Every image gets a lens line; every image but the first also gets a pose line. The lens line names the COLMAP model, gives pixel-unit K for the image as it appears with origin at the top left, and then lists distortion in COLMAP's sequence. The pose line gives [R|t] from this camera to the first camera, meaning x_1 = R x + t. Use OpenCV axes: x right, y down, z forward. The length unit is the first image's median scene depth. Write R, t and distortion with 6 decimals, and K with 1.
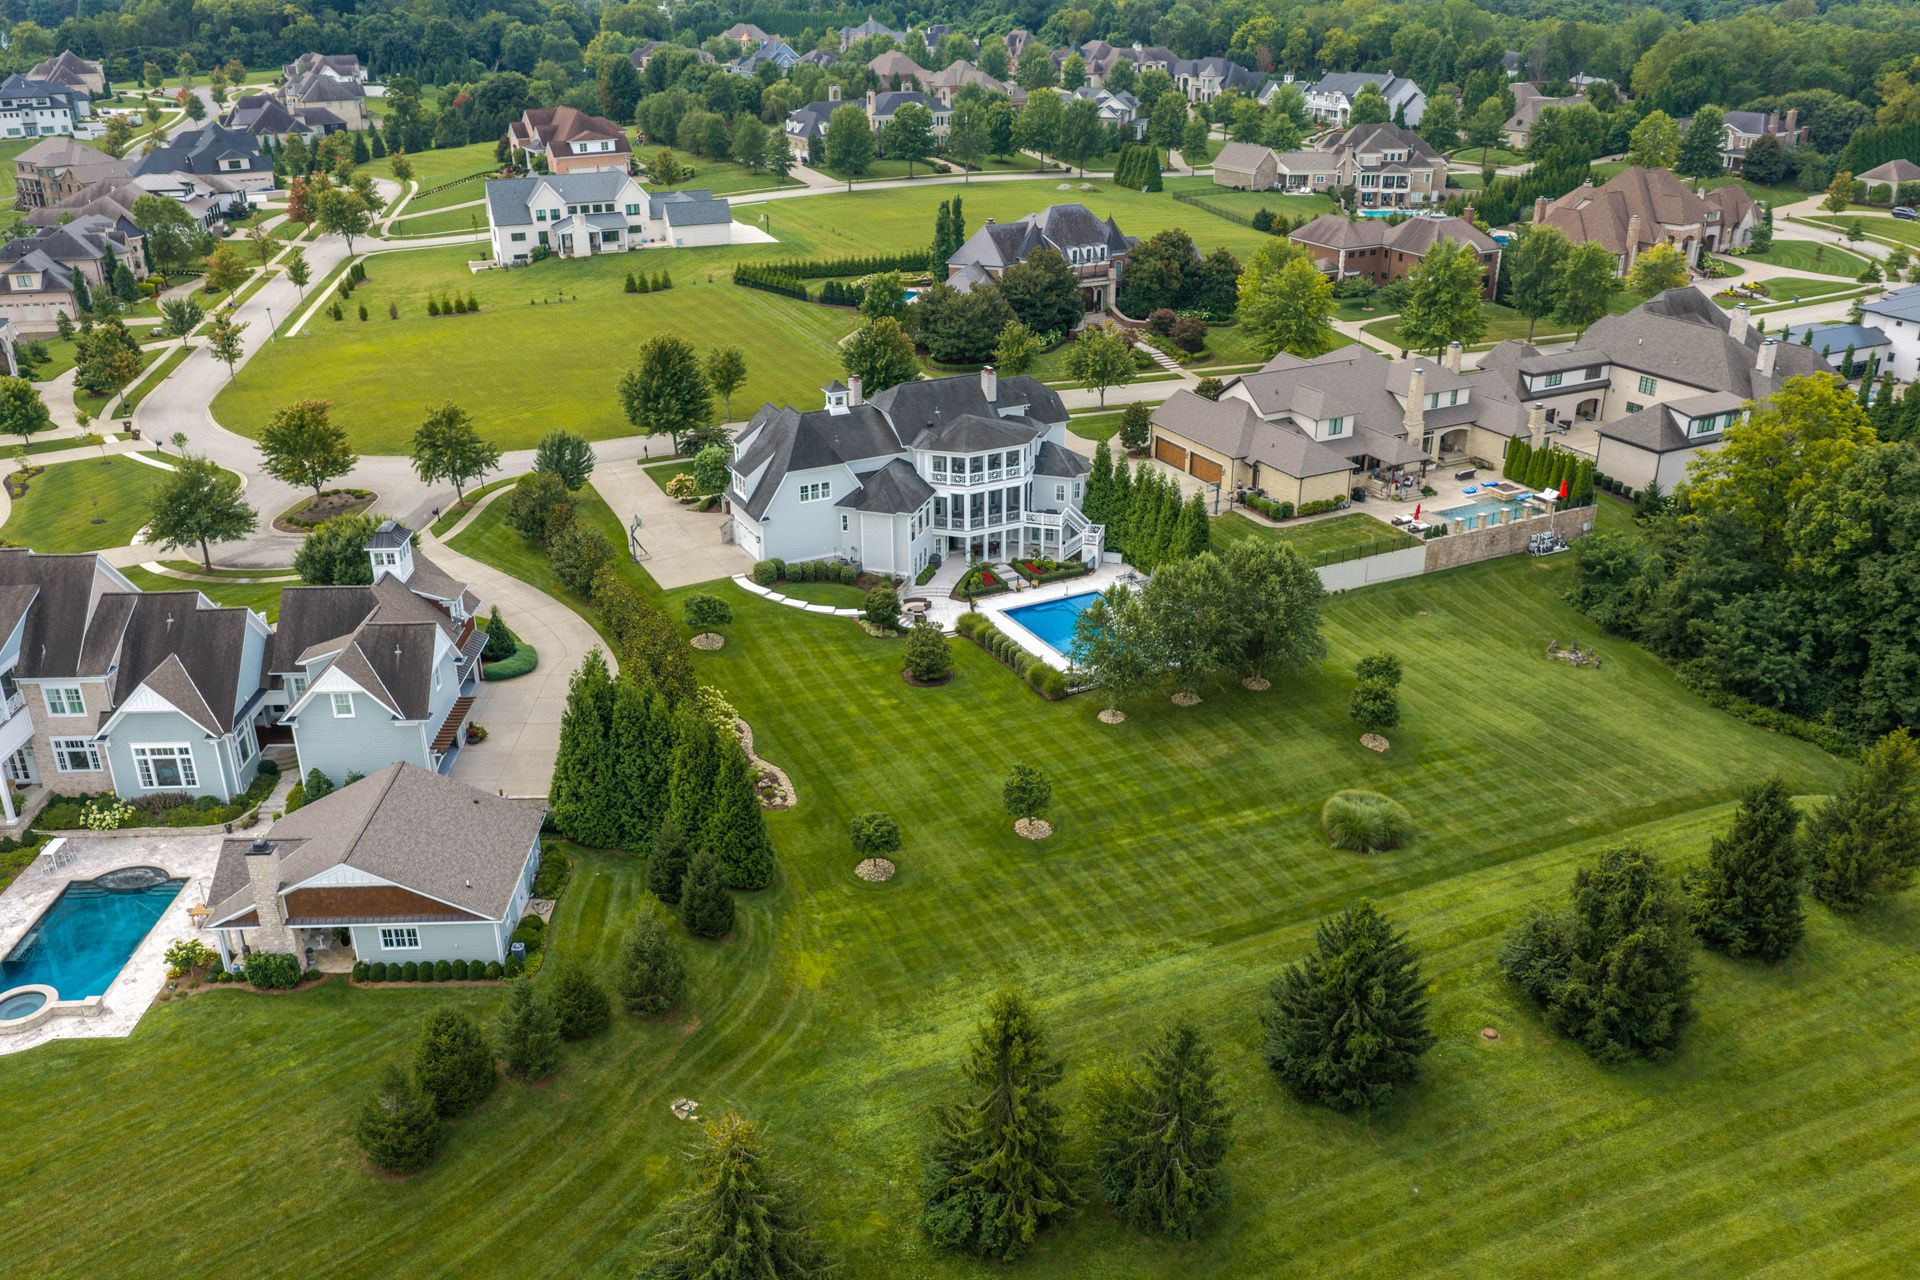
lens RADIAL K [[1597.9, 0, 960.0], [0, 1597.9, 640.0], [0, 0, 1]] dist [0.016704, -0.041207]
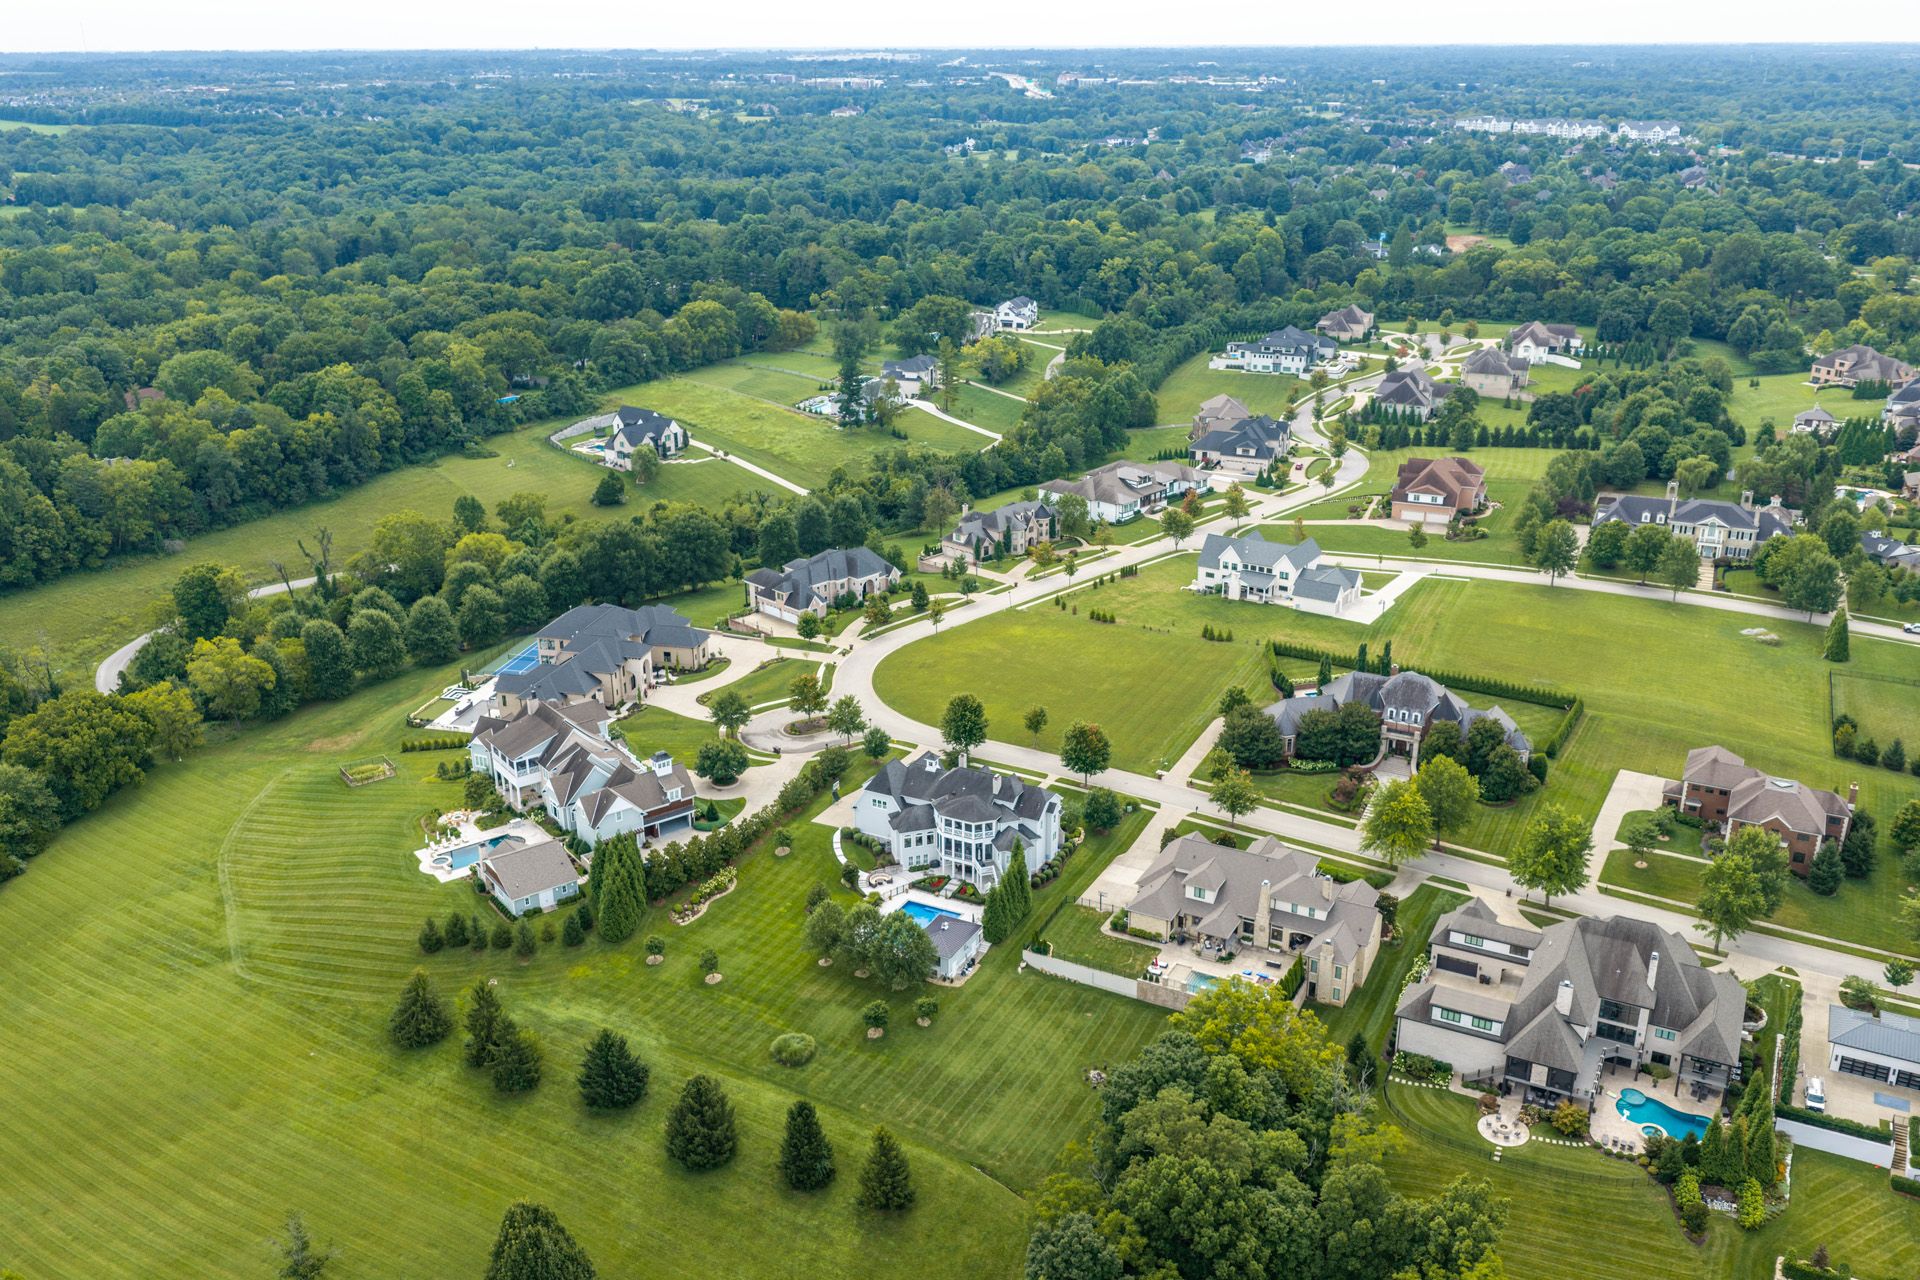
lens RADIAL K [[1597.9, 0, 960.0], [0, 1597.9, 640.0], [0, 0, 1]] dist [0.016704, -0.041207]
pose [[0.568957, 0.287743, -0.770385, 1.324916], [-0.327689, 0.938531, 0.108536, -0.493930], [0.754260, 0.190695, 0.628274, -0.168737]]
